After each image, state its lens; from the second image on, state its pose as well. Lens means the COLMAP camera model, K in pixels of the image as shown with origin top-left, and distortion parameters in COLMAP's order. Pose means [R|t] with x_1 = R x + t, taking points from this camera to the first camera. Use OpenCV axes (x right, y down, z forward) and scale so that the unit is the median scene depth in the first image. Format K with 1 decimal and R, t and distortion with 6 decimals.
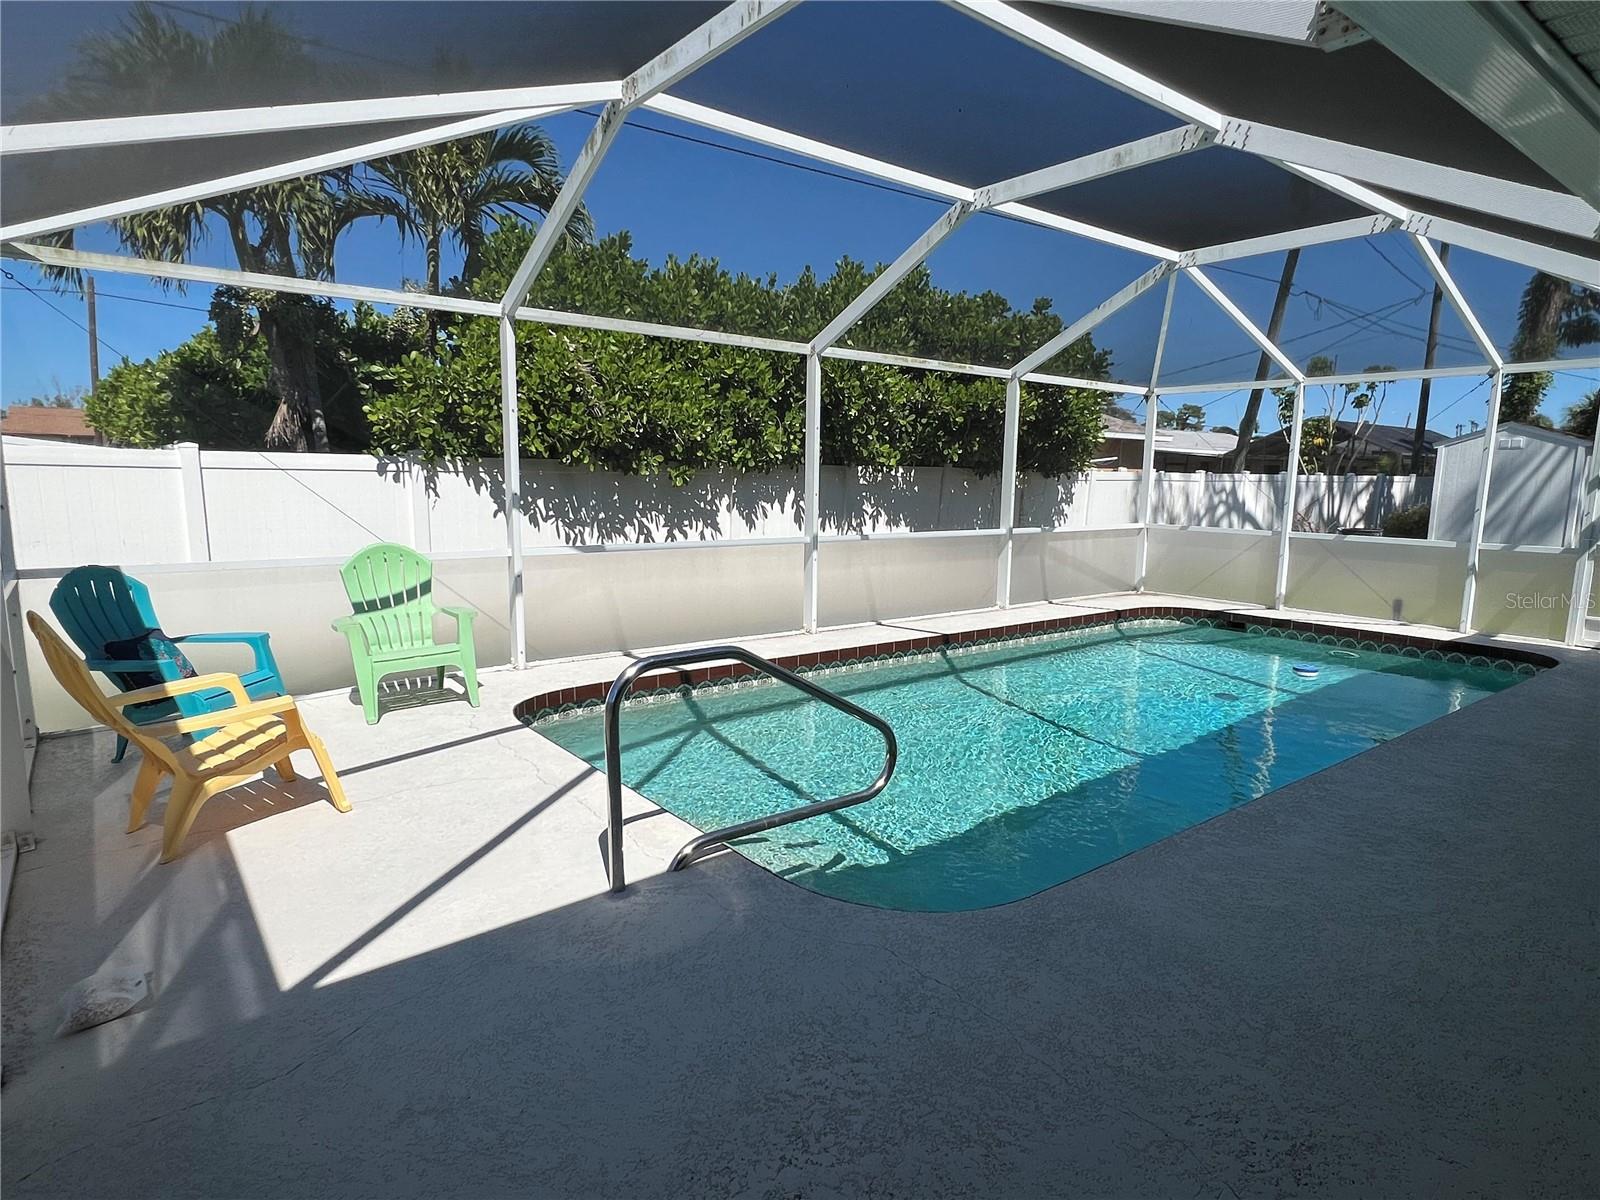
lens RADIAL K [[906.0, 0, 800.7], [0, 906.0, 606.3], [0, 0, 1]] dist [-0.003159, -0.000830]
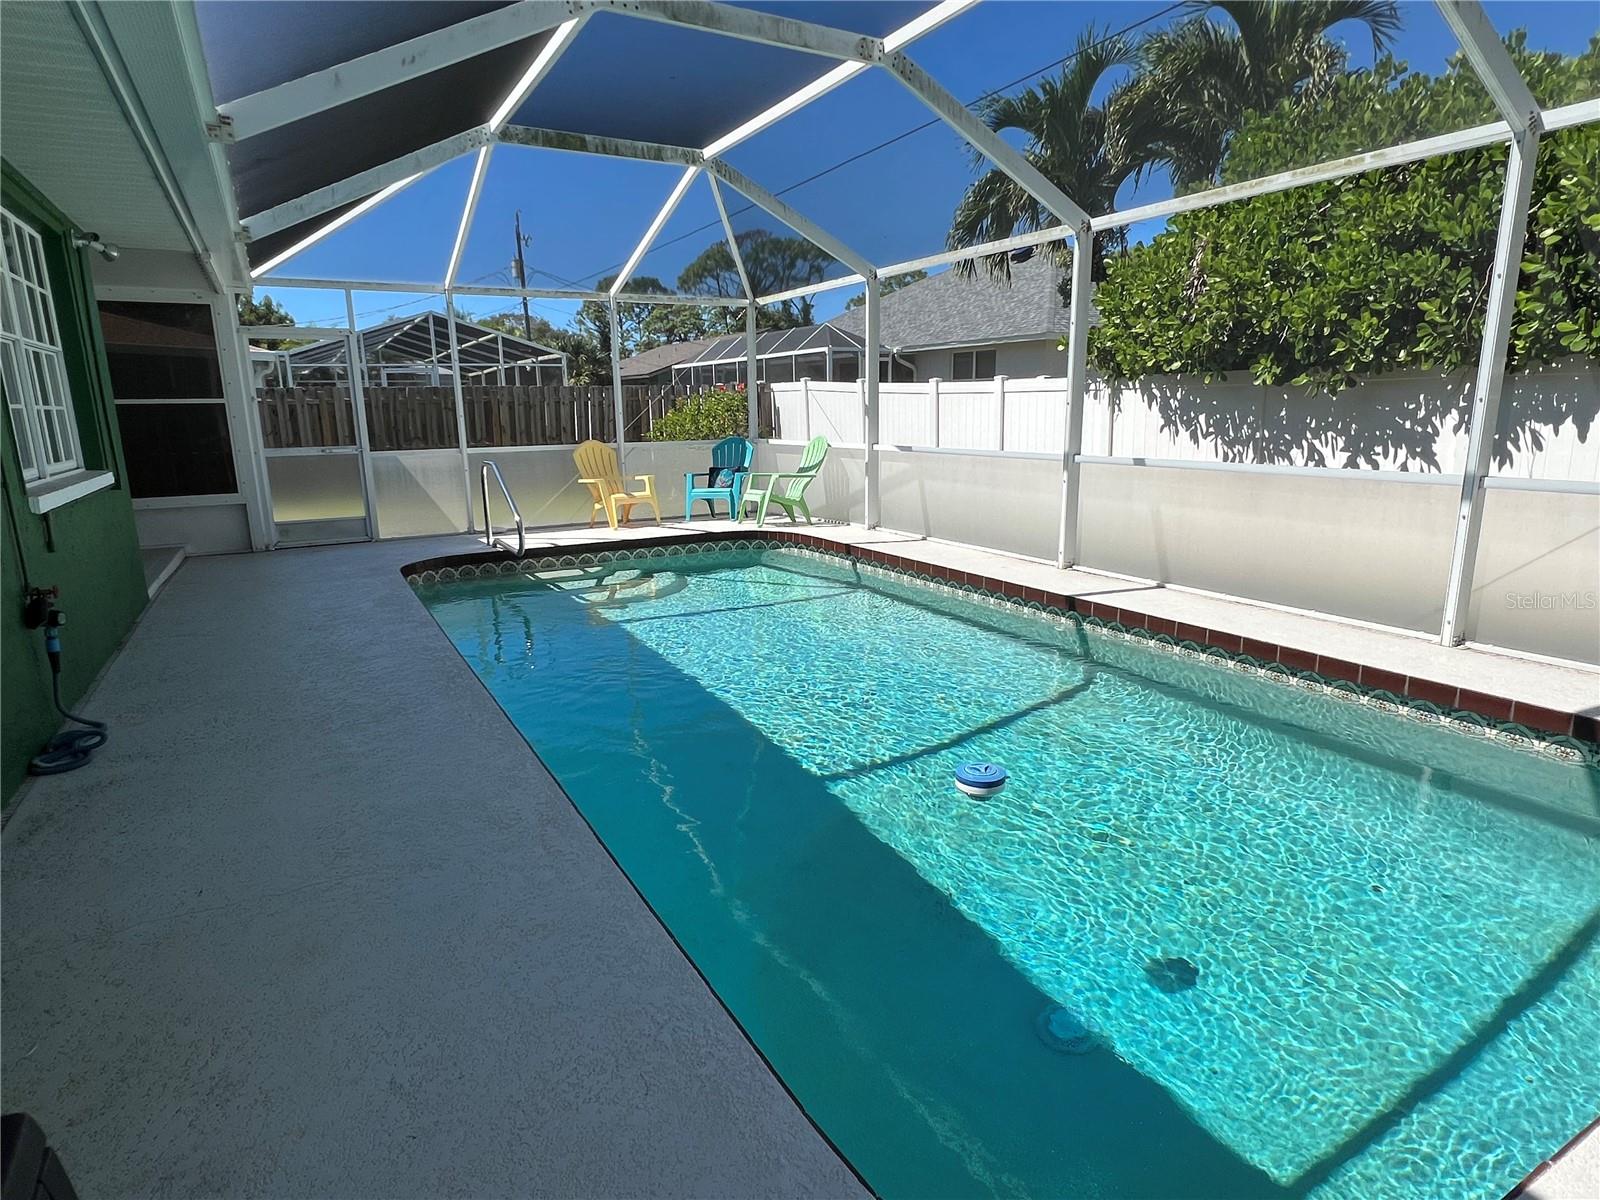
lens RADIAL K [[906.0, 0, 800.1], [0, 906.0, 601.8], [0, 0, 1]] dist [-0.003159, -0.000830]
pose [[-0.160639, 0.195745, -0.967408, 0.699678], [-0.130666, 0.967293, 0.217419, -0.073561], [0.978326, 0.161333, -0.129808, 0.686043]]
